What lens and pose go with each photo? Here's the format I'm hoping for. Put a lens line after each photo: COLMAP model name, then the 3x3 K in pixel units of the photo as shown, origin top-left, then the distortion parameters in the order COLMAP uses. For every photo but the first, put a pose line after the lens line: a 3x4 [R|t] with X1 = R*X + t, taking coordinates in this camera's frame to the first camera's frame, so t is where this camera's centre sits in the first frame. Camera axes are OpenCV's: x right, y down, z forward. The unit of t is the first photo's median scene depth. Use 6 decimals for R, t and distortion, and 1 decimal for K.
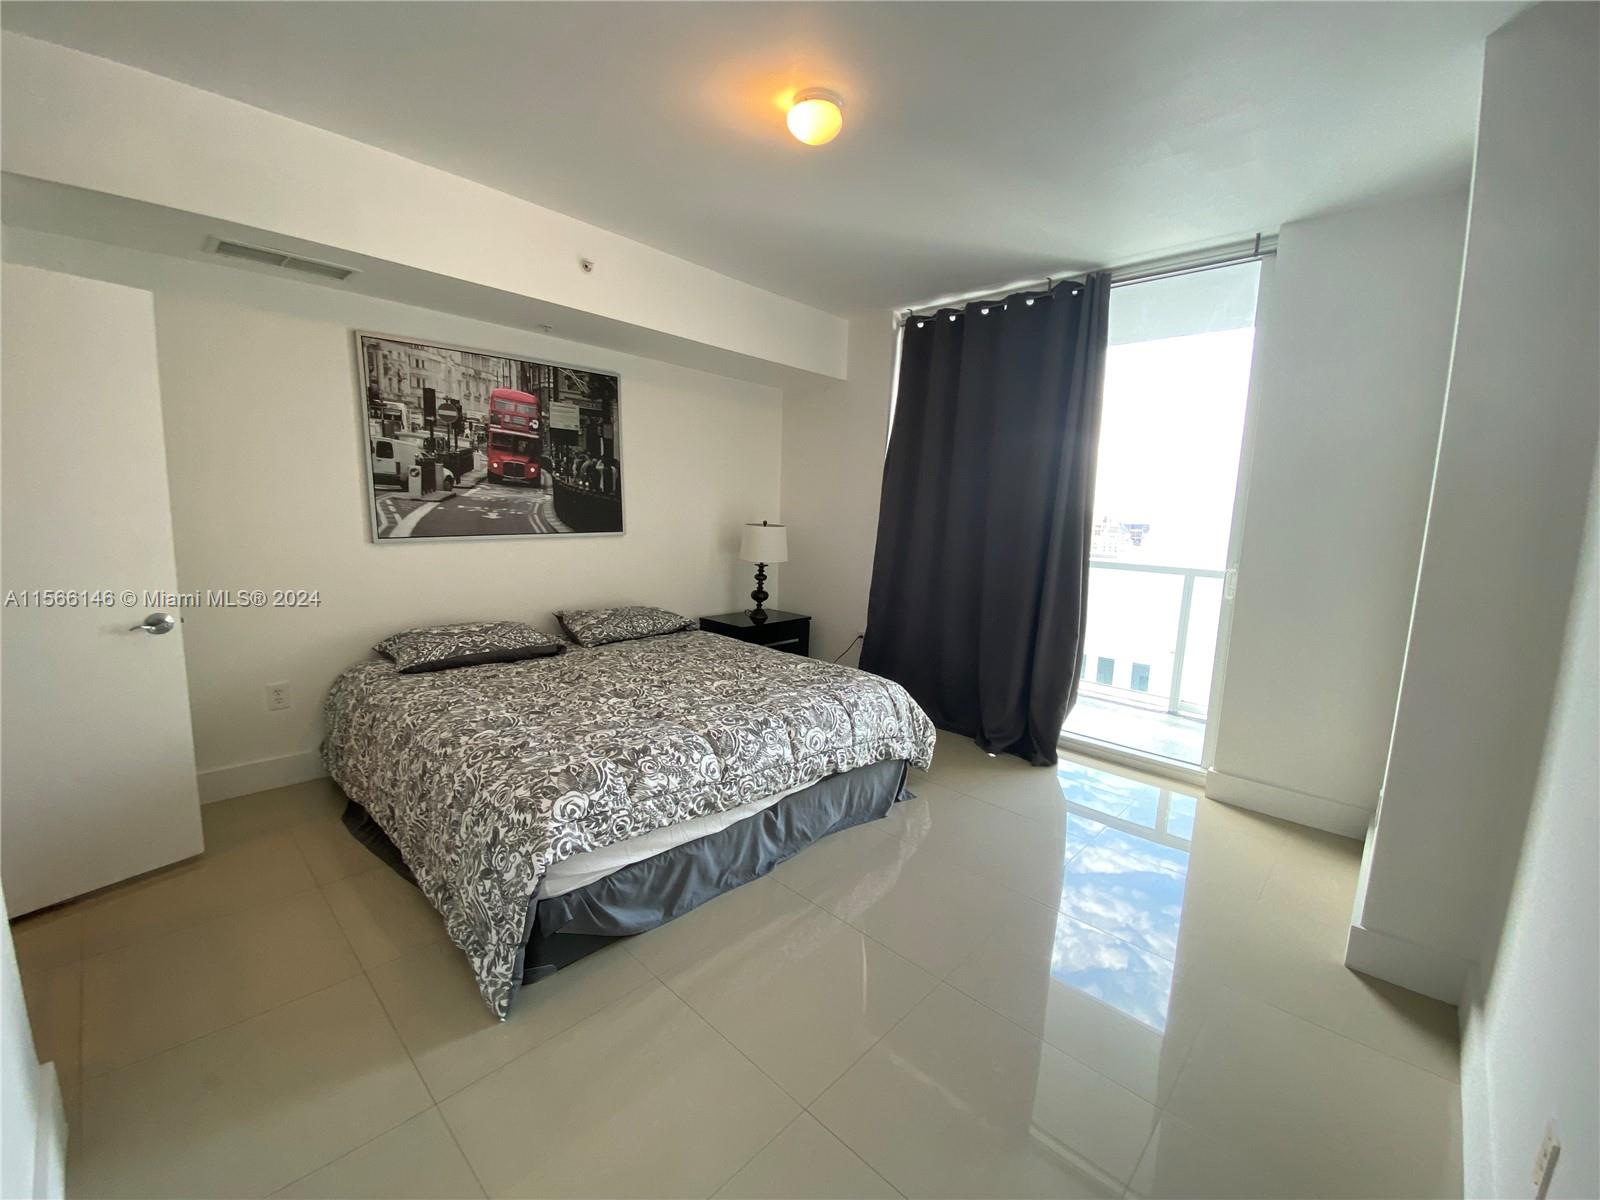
lens RADIAL K [[652.0, 0, 799.0], [0, 652.0, 598.7], [0, 0, 1]] dist [0.020849, -0.020526]
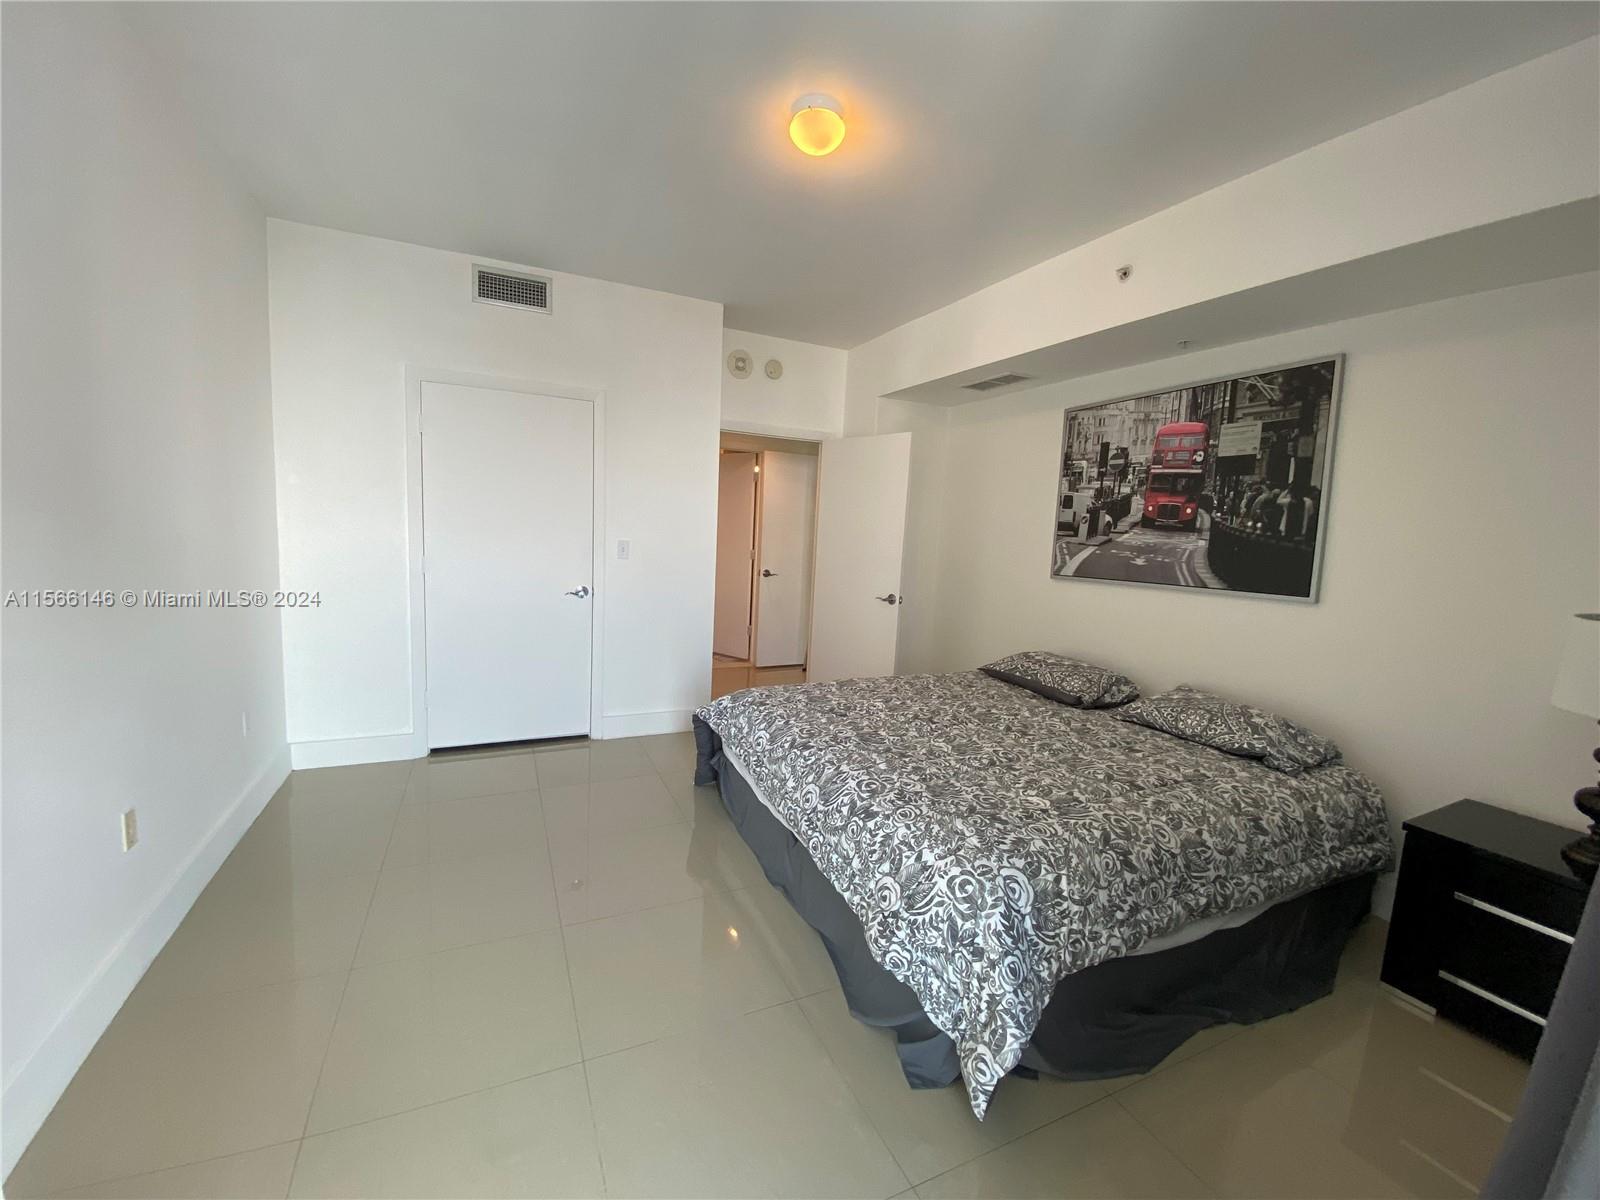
lens RADIAL K [[654.6, 0, 800.0], [0, 654.6, 600.0], [0, 0, 1]] dist [-0.000187, -0.000030]
pose [[-0.349977, 0.060214, -0.934821, 0.596758], [-0.184527, 0.973948, 0.131818, -0.108453], [0.918404, 0.218633, -0.329749, 0.885465]]
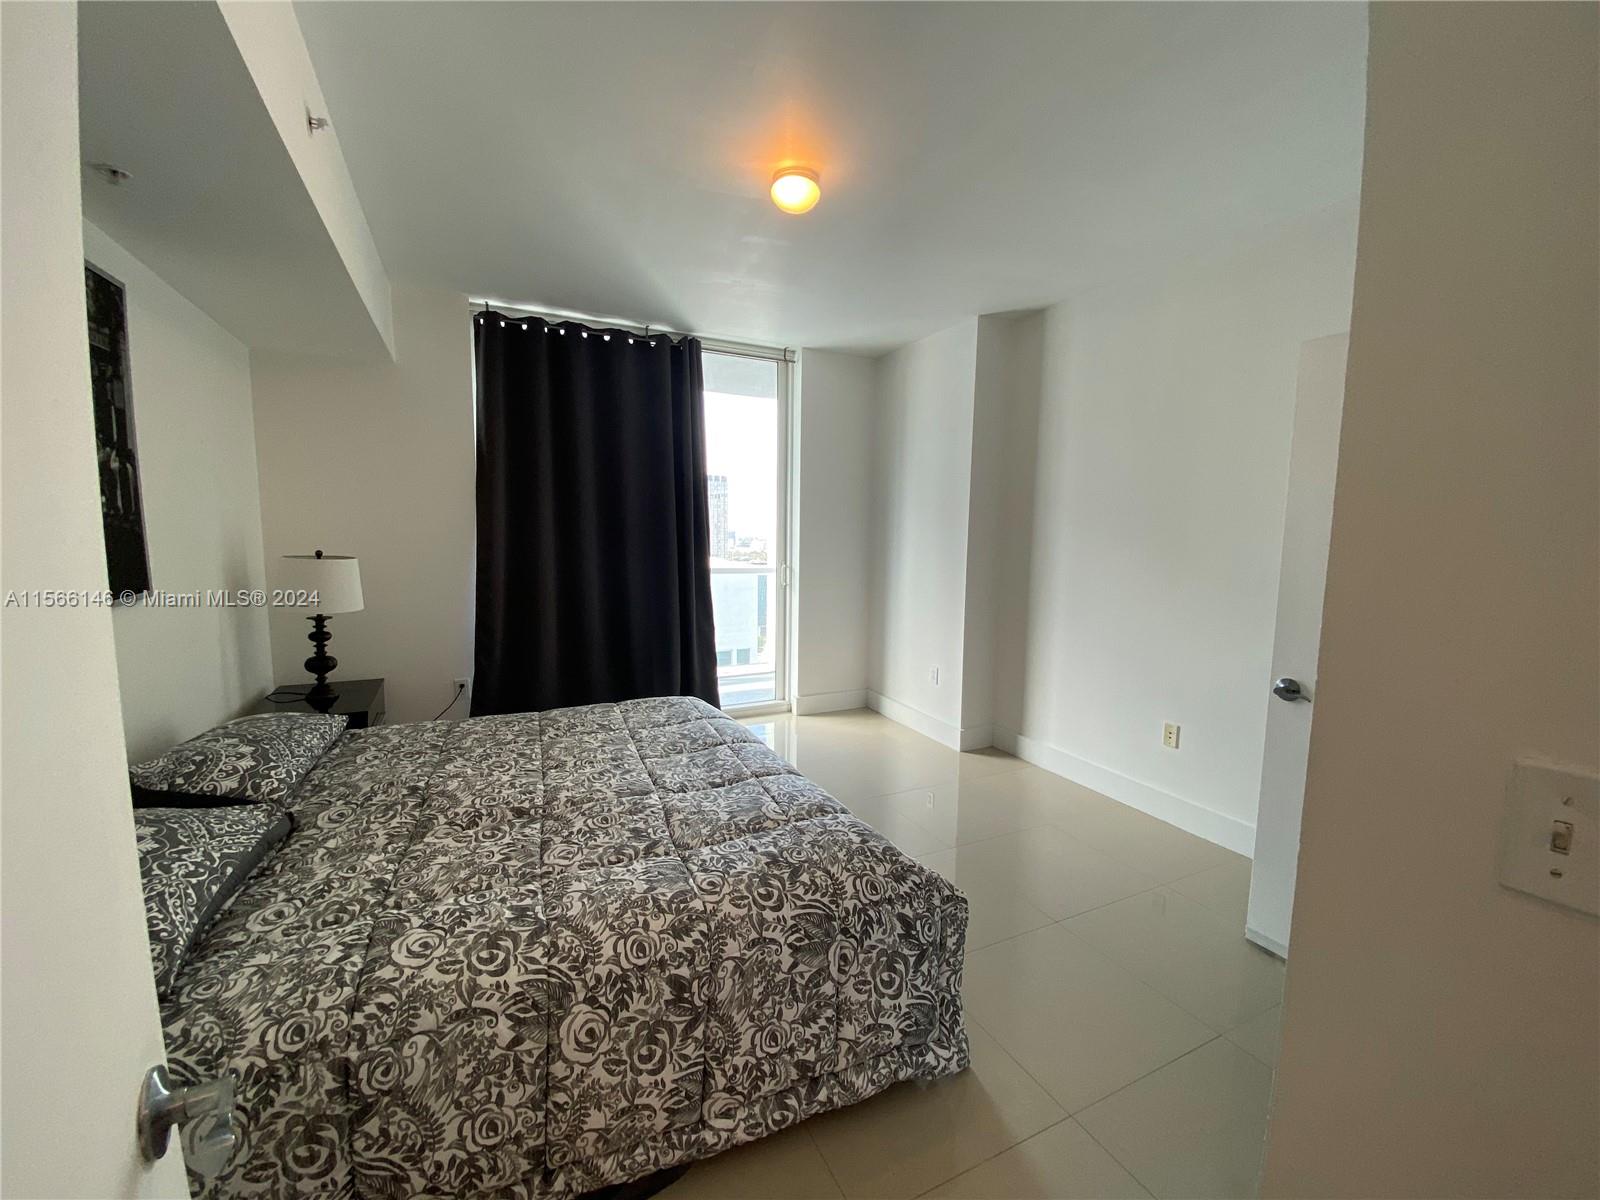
lens RADIAL K [[654.6, 0, 800.0], [0, 654.6, 600.0], [0, 0, 1]] dist [-0.000187, -0.000030]
pose [[0.339061, -0.131015, 0.931597, -0.679954], [0.125772, 0.987678, 0.093127, -0.093419], [-0.932319, 0.085593, 0.351361, 0.406492]]
